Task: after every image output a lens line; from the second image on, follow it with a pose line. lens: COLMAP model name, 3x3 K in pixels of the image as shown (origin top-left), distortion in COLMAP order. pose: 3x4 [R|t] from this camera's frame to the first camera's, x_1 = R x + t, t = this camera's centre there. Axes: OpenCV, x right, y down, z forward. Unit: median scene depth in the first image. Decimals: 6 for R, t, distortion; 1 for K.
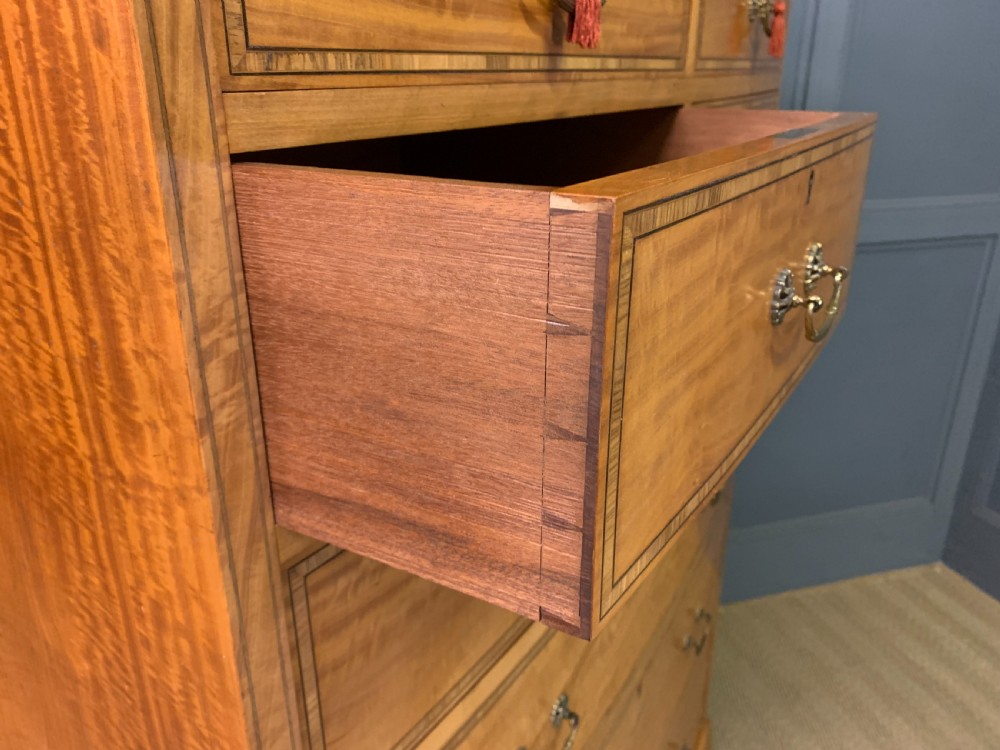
lens RADIAL K [[767.2, 0, 490.7], [0, 767.2, 367.3], [0, 0, 1]] dist [0.039964, -0.033723]
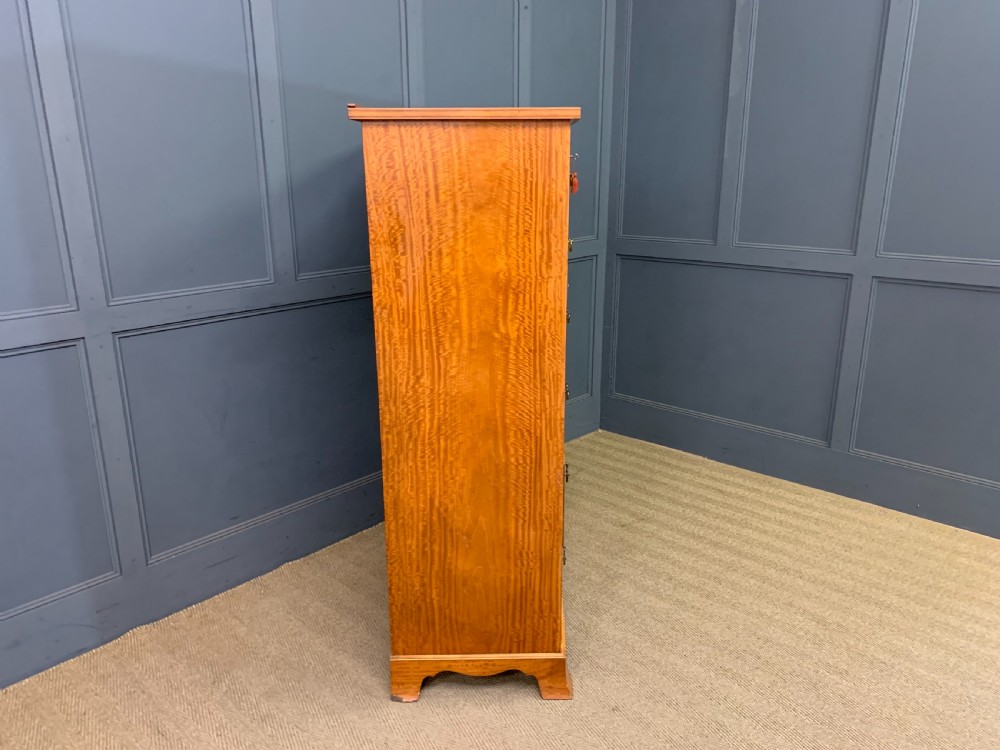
lens RADIAL K [[767.2, 0, 501.0], [0, 767.2, 389.7], [0, 0, 1]] dist [0.039964, -0.033723]
pose [[0.855786, -0.153127, 0.494148, -3.556327], [0.186225, 0.982340, -0.018104, 0.964090], [-0.482649, 0.107516, 0.869189, -3.475019]]
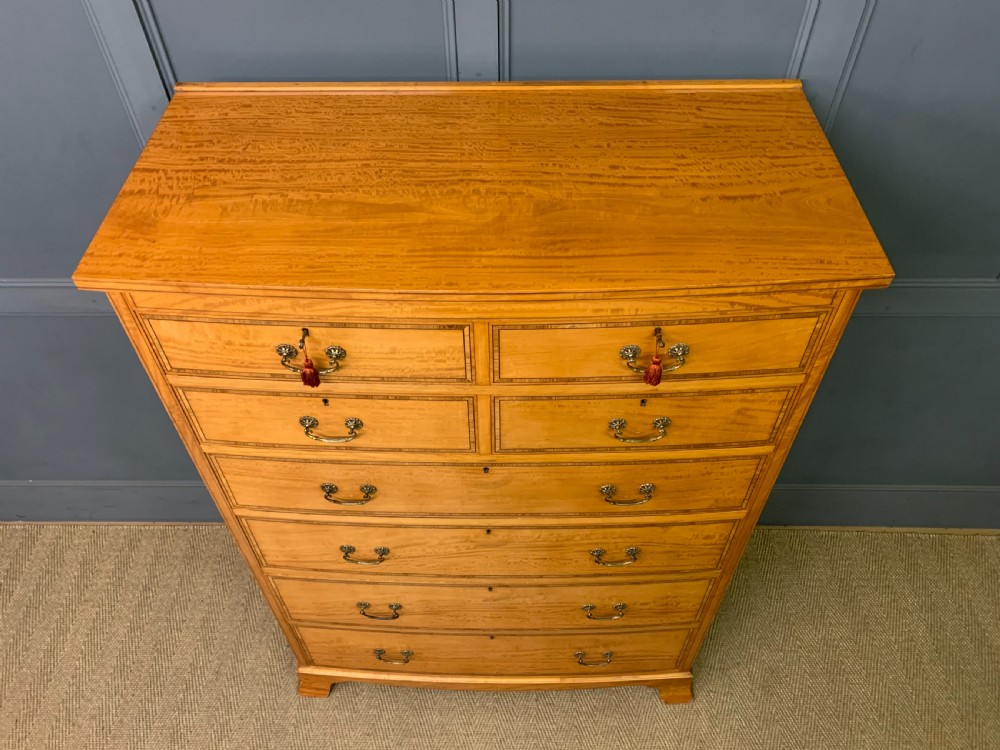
lens RADIAL K [[767.2, 0, 493.9], [0, 767.2, 382.4], [0, 0, 1]] dist [0.039964, -0.033723]
pose [[0.489681, 0.652792, -0.577993, 2.566225], [-0.301699, 0.748820, 0.590124, -2.860478], [0.818041, -0.114593, 0.563629, 0.055015]]
